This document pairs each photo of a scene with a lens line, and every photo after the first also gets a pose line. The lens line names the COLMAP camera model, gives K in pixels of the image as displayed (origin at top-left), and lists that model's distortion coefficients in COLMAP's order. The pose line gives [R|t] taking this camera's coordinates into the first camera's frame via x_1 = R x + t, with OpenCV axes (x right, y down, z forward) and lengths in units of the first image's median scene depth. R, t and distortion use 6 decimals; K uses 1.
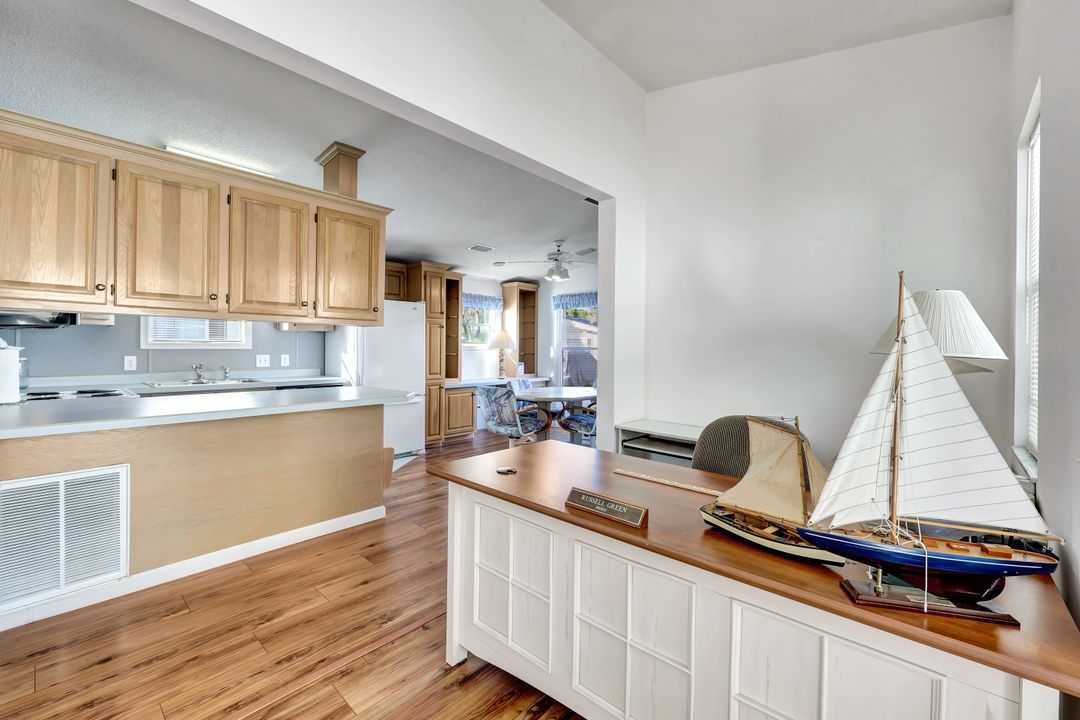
lens RADIAL K [[446.2, 0, 534.2], [0, 446.2, 343.1], [0, 0, 1]] dist [0.000004, -0.000008]
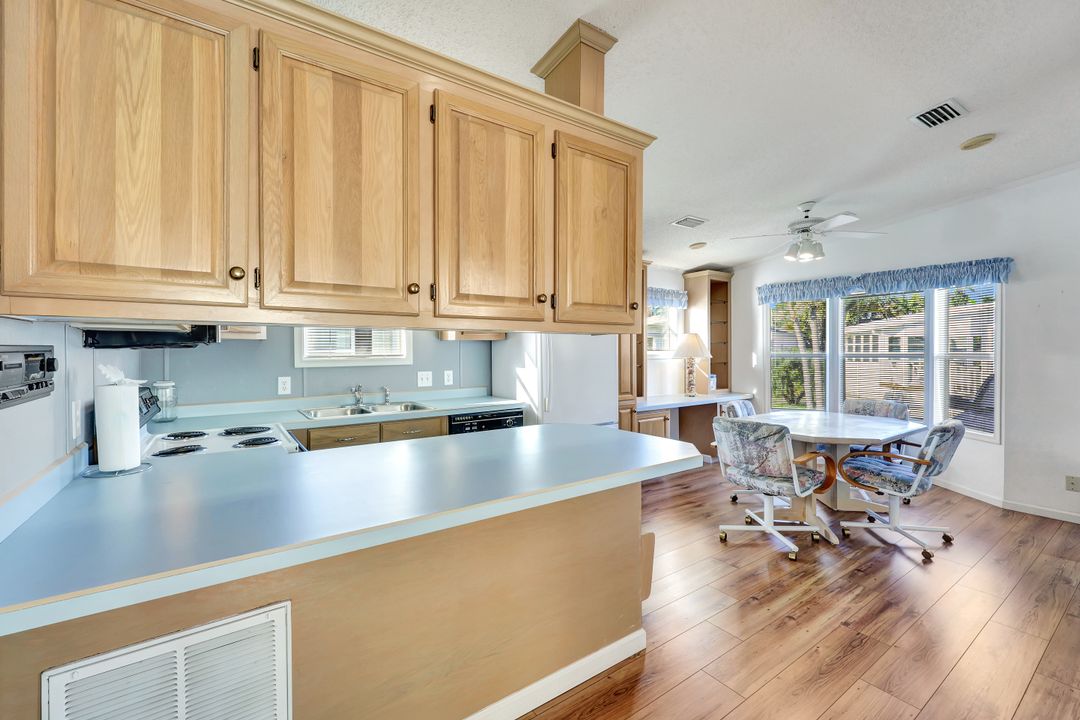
lens RADIAL K [[454.3, 0, 534.5], [0, 454.3, 346.6], [0, 0, 1]] dist [-0.000031, -0.000209]
pose [[0.973894, -0.014454, -0.226544, -0.250238], [0.015116, 0.999885, 0.001185, -0.017237], [0.226501, -0.004578, 0.974000, 0.272922]]
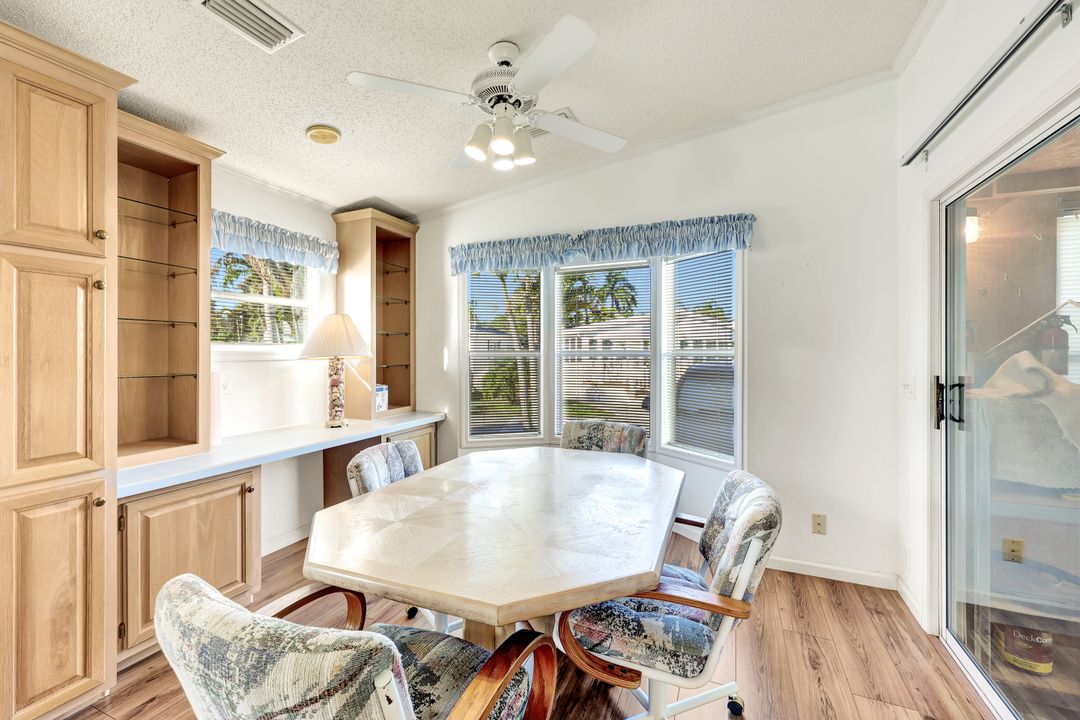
lens RADIAL K [[454.3, 0, 534.5], [0, 454.3, 346.6], [0, 0, 1]] dist [-0.000031, -0.000209]
pose [[0.947844, -0.008791, 0.318613, -0.047599], [0.008082, 0.999961, 0.003549, 0.004144], [-0.318632, -0.000789, 0.947878, 0.825671]]
